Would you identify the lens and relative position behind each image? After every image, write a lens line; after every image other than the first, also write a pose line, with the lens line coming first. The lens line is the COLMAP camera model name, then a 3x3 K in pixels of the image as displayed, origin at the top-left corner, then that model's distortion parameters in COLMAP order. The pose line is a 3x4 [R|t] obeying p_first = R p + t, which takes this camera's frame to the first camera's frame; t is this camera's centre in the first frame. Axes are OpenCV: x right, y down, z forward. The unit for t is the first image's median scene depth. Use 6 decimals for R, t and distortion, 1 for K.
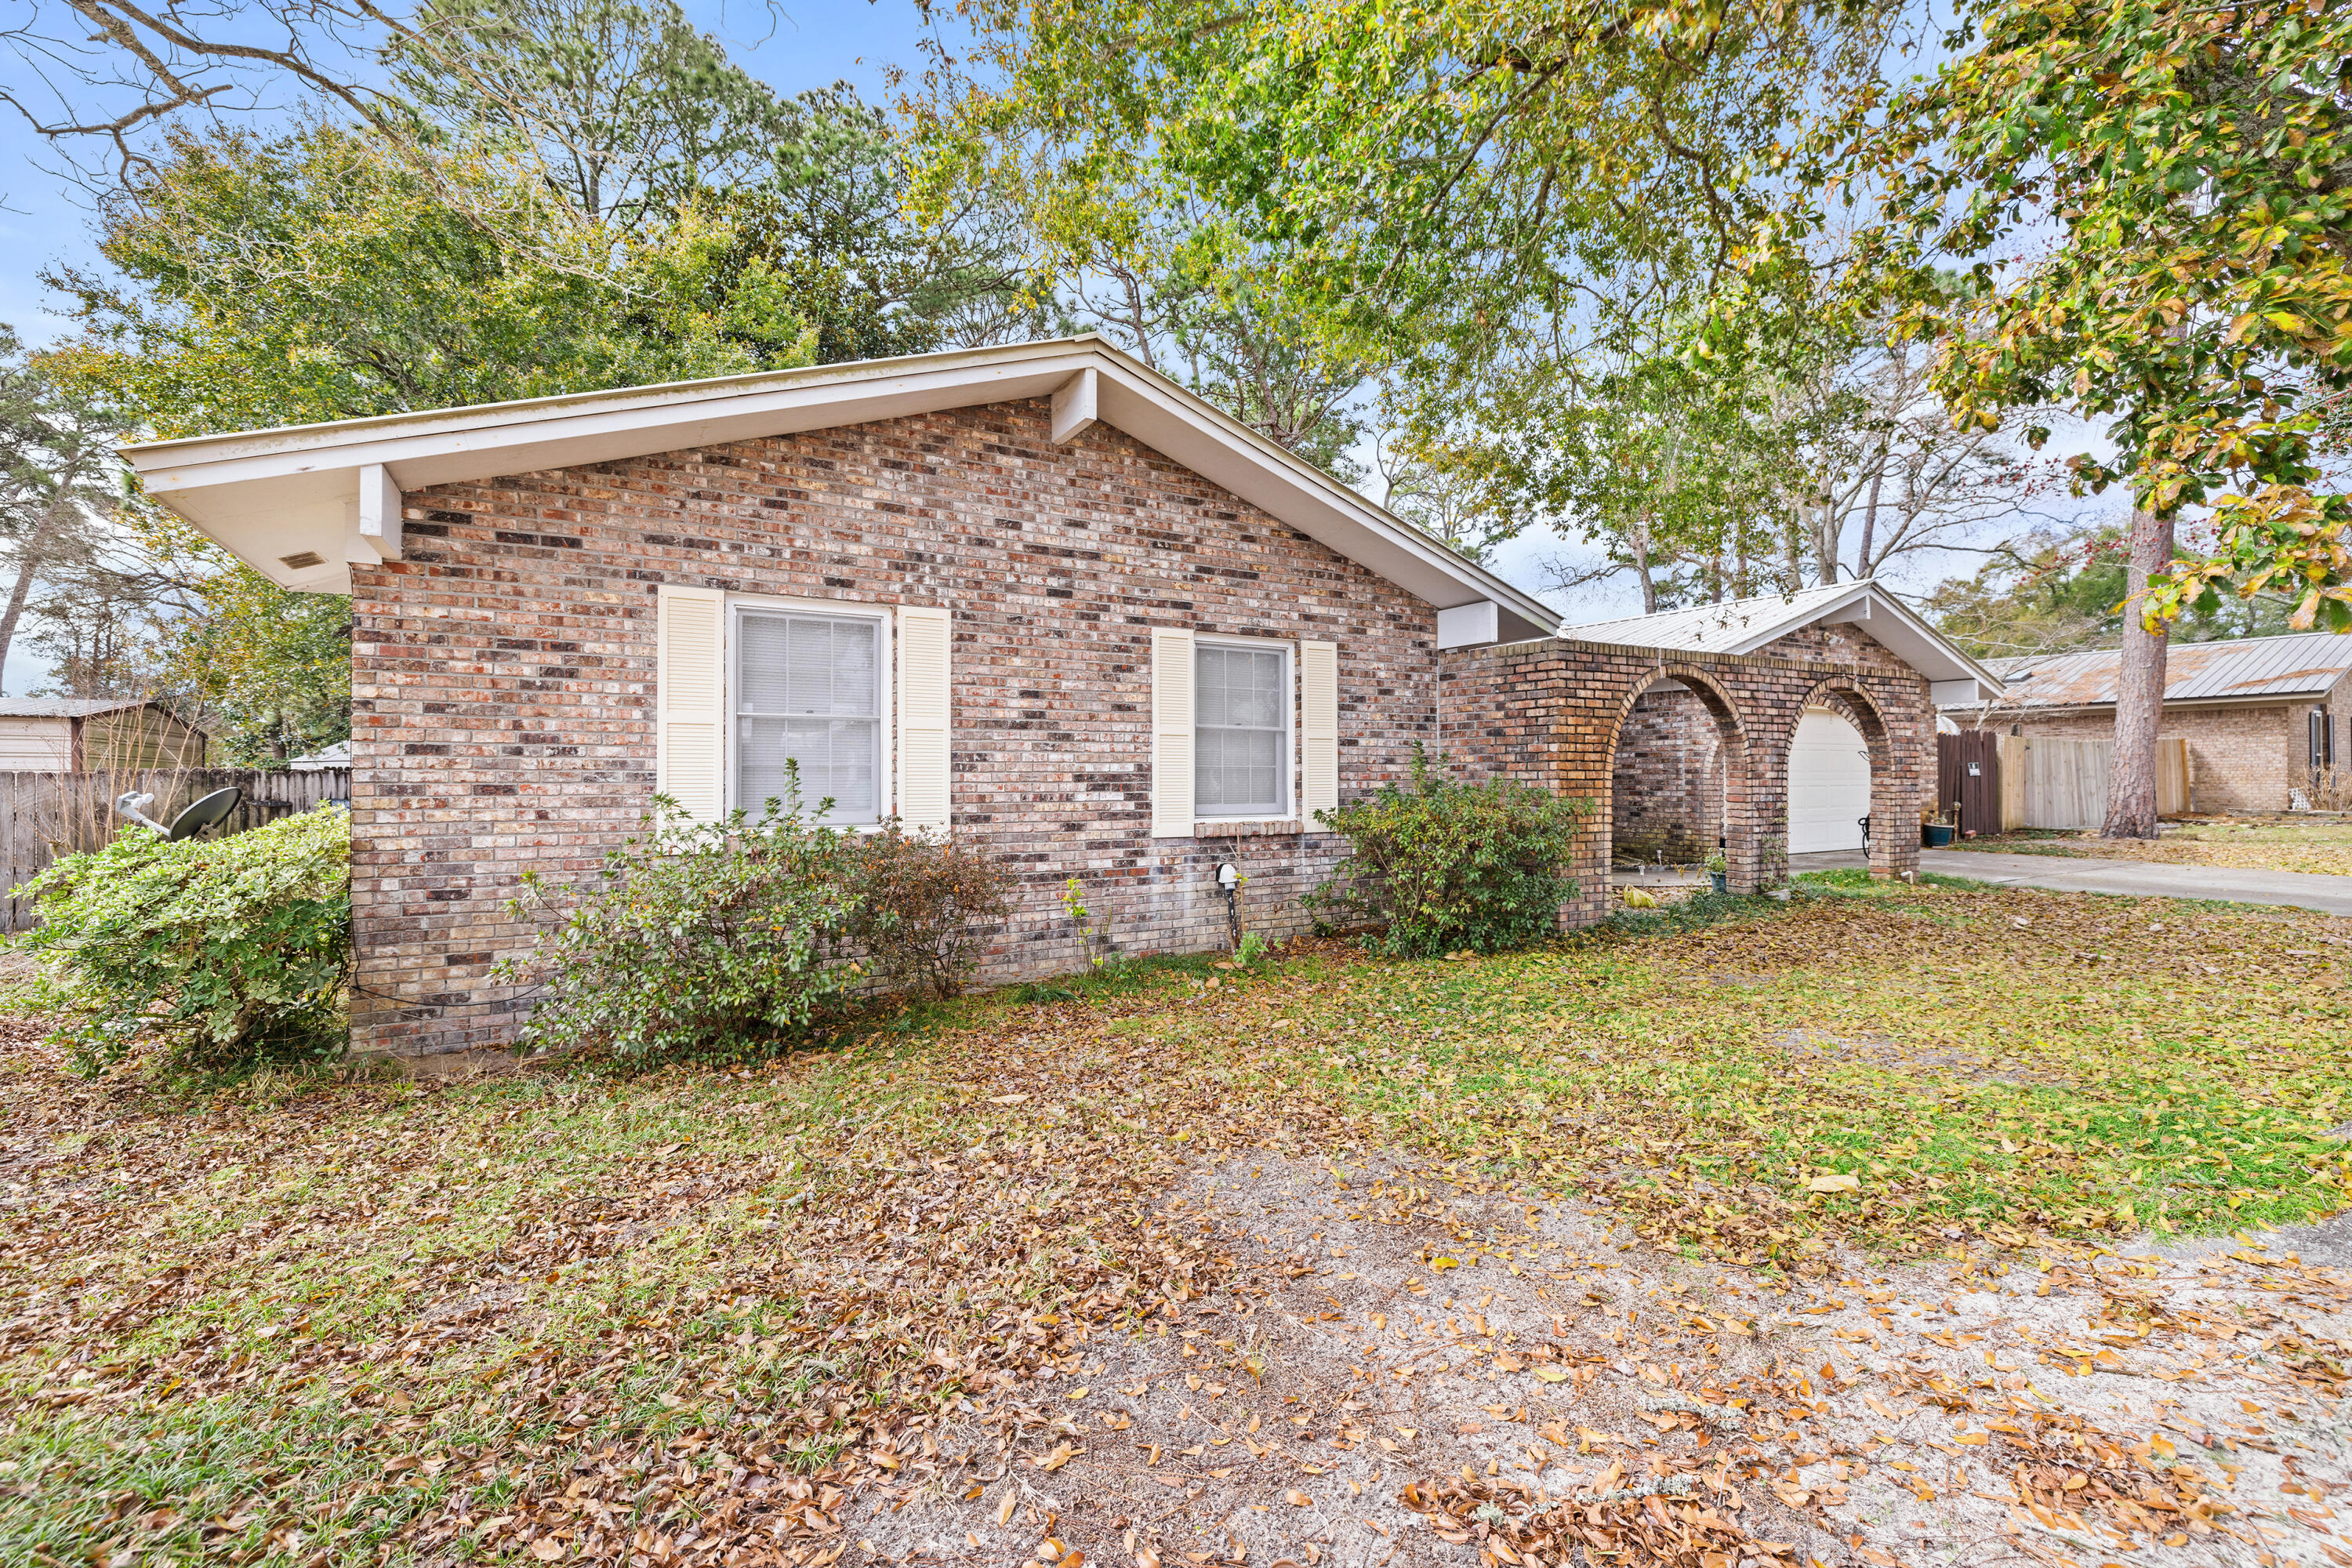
lens RADIAL K [[999.7, 0, 1183.5], [0, 999.7, 780.8], [0, 0, 1]] dist [-0.001578, -0.000652]
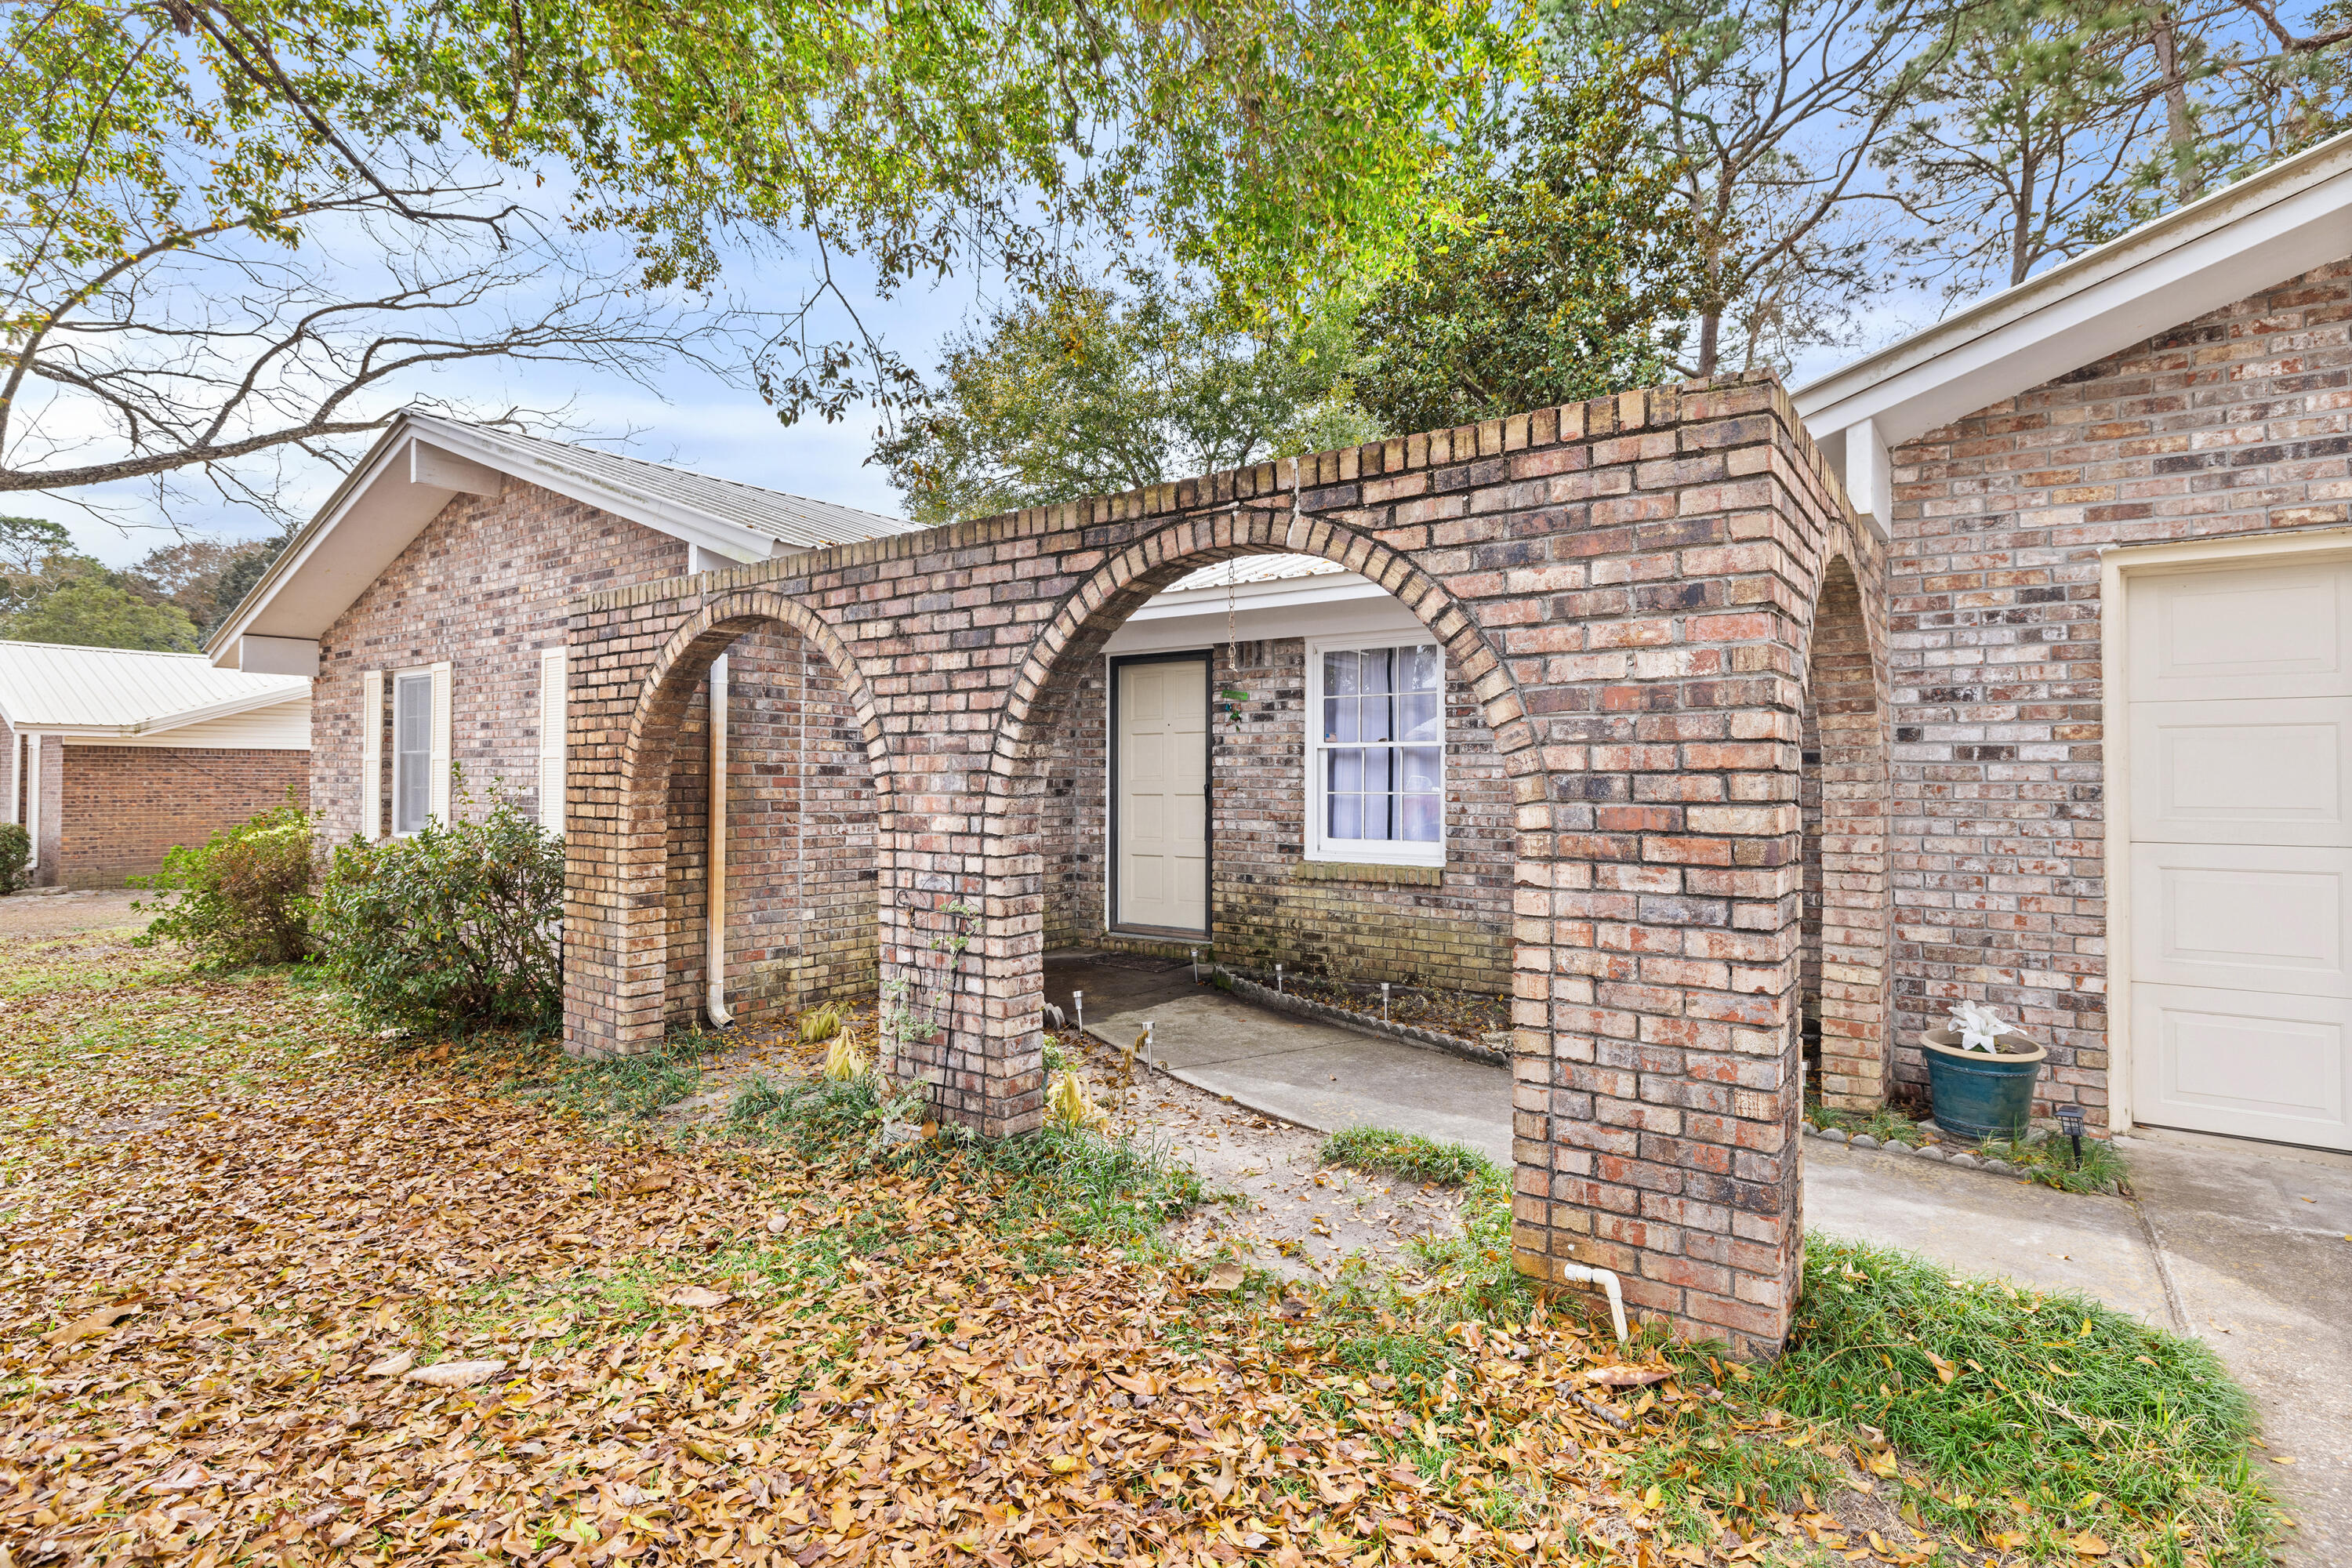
lens RADIAL K [[1172.0, 0, 1173.7], [0, 1172.0, 772.0], [0, 0, 1]] dist [-0.004031, -0.000286]
pose [[0.404743, -0.002840, -0.914426, 1.190557], [-0.006661, 0.999959, -0.006054, -0.027406], [0.914406, 0.008542, 0.404708, 1.022527]]
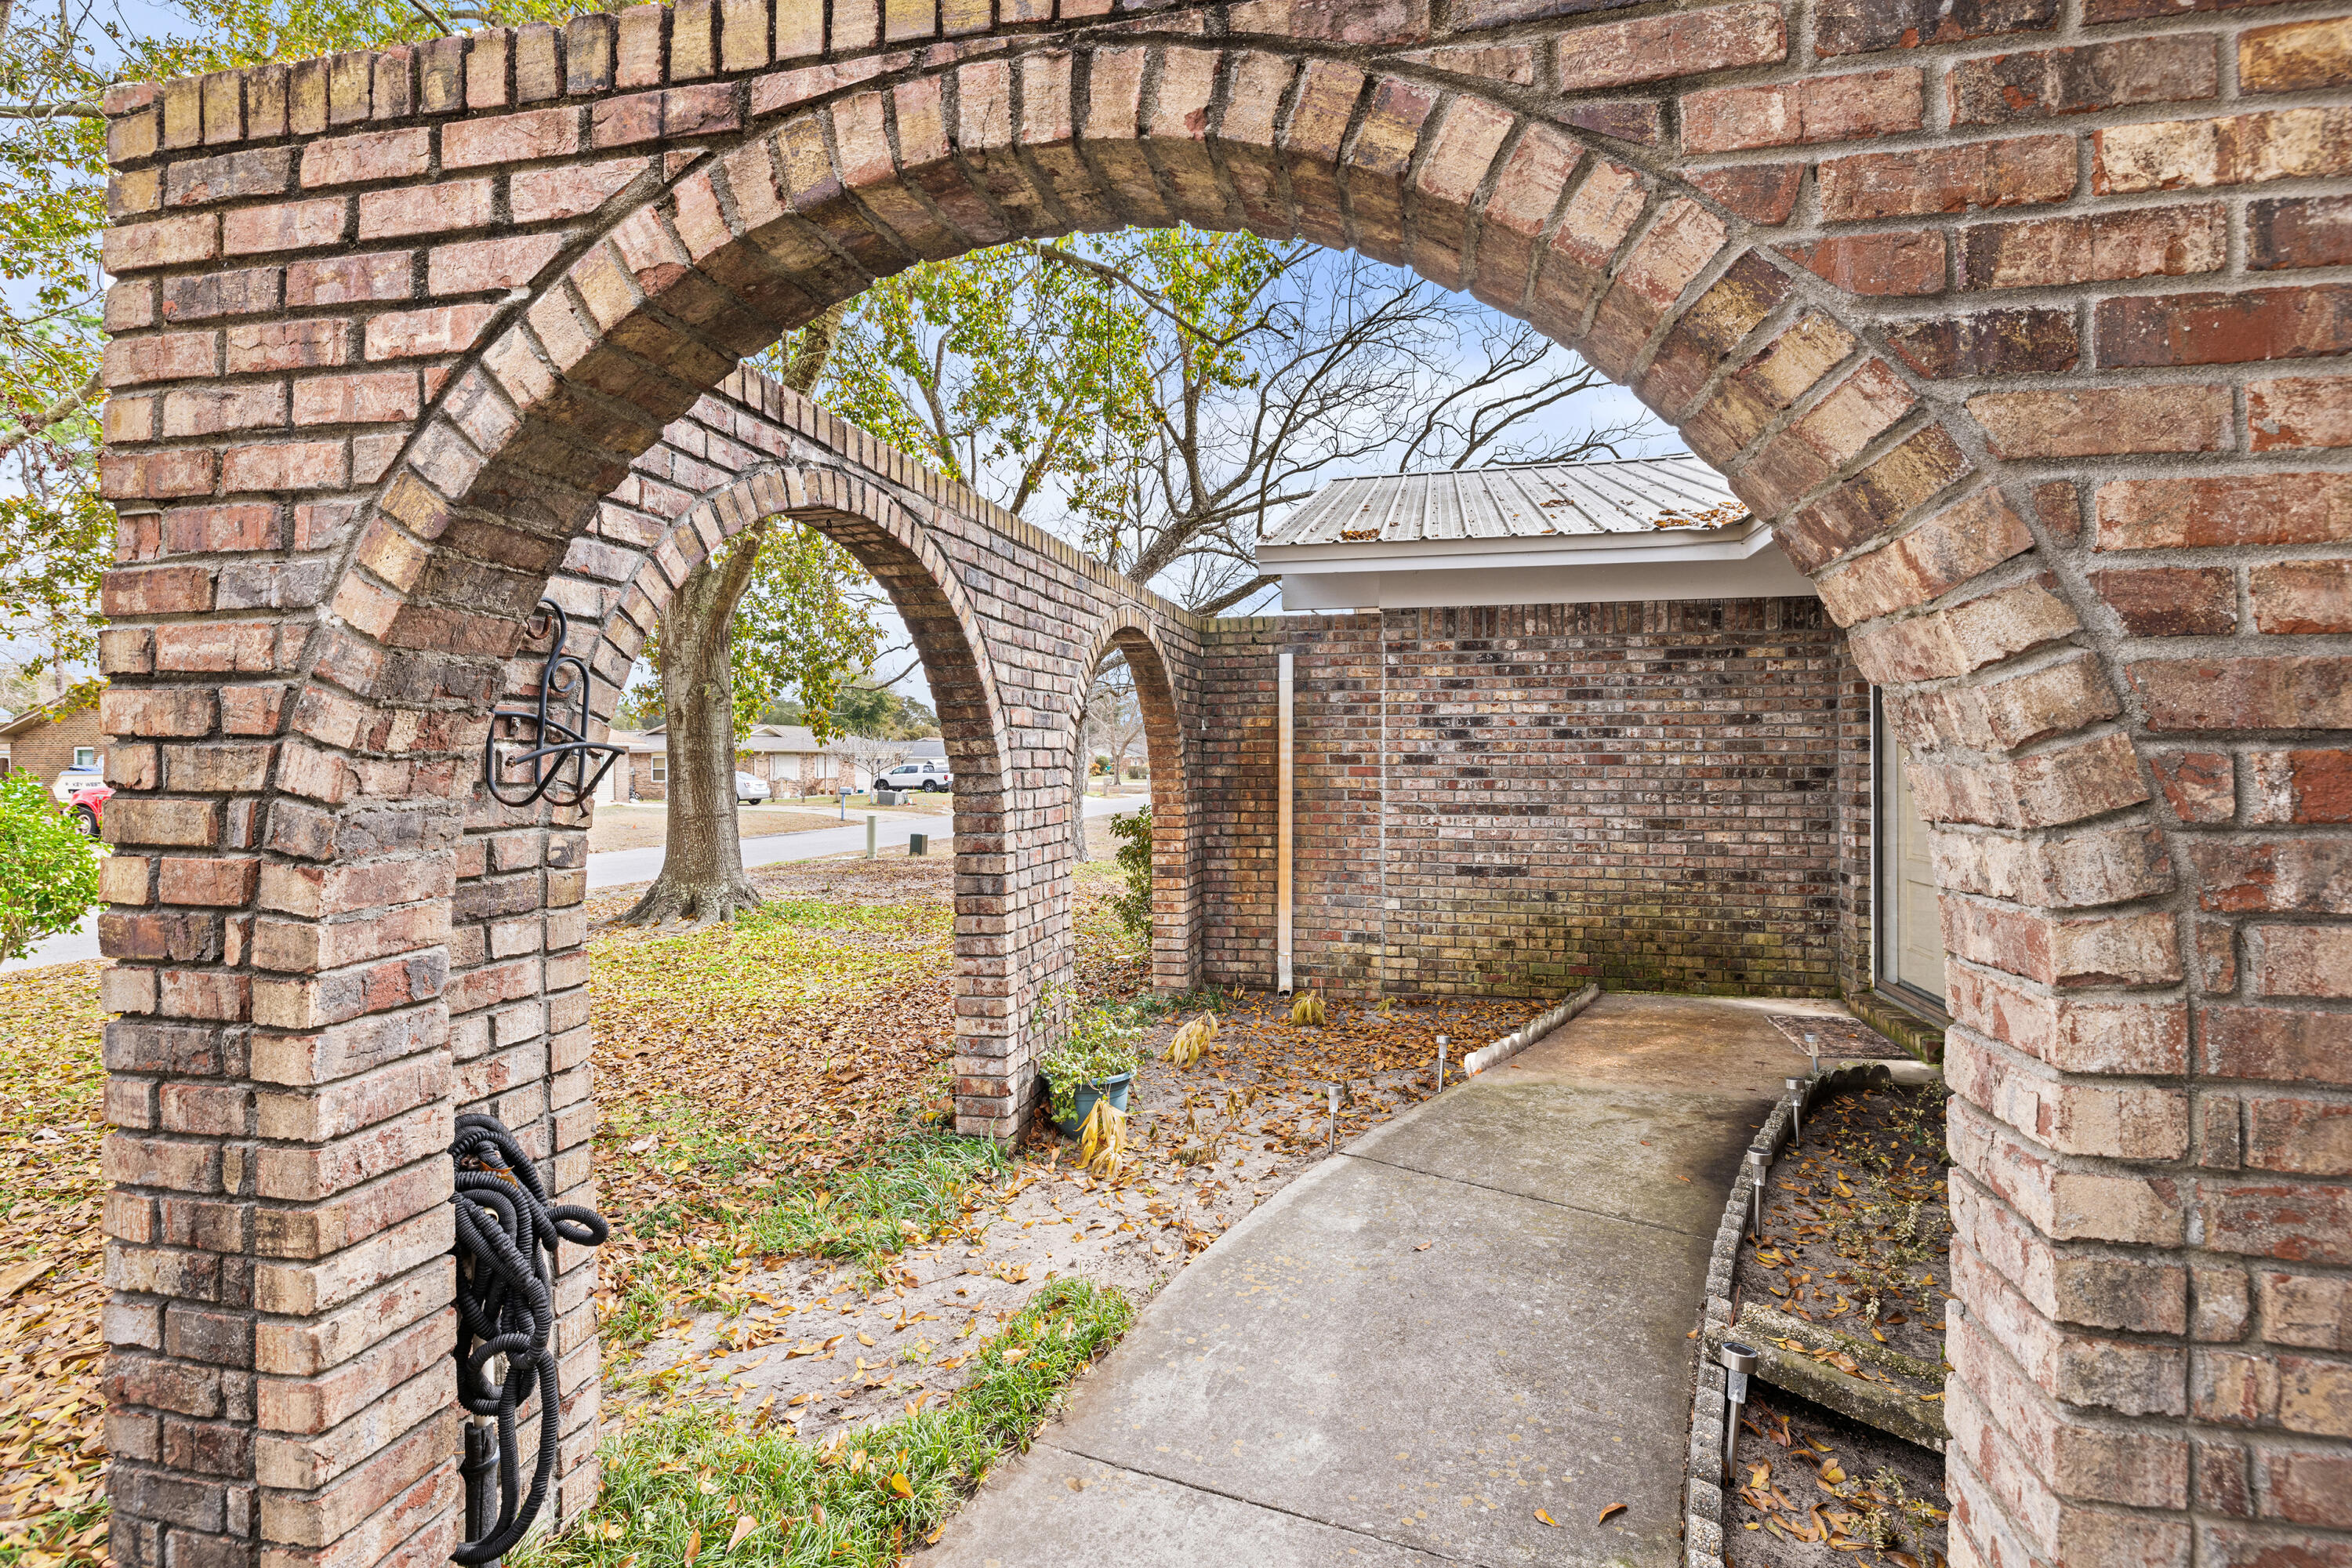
lens RADIAL K [[1077.8, 0, 1195.1], [0, 1077.8, 739.3], [0, 0, 1]] dist [-0.004406, -0.000061]
pose [[-0.673789, -0.008864, -0.738871, 0.978974], [0.001141, 0.999914, -0.013037, -0.036528], [0.738923, -0.009627, -0.673721, 1.546233]]
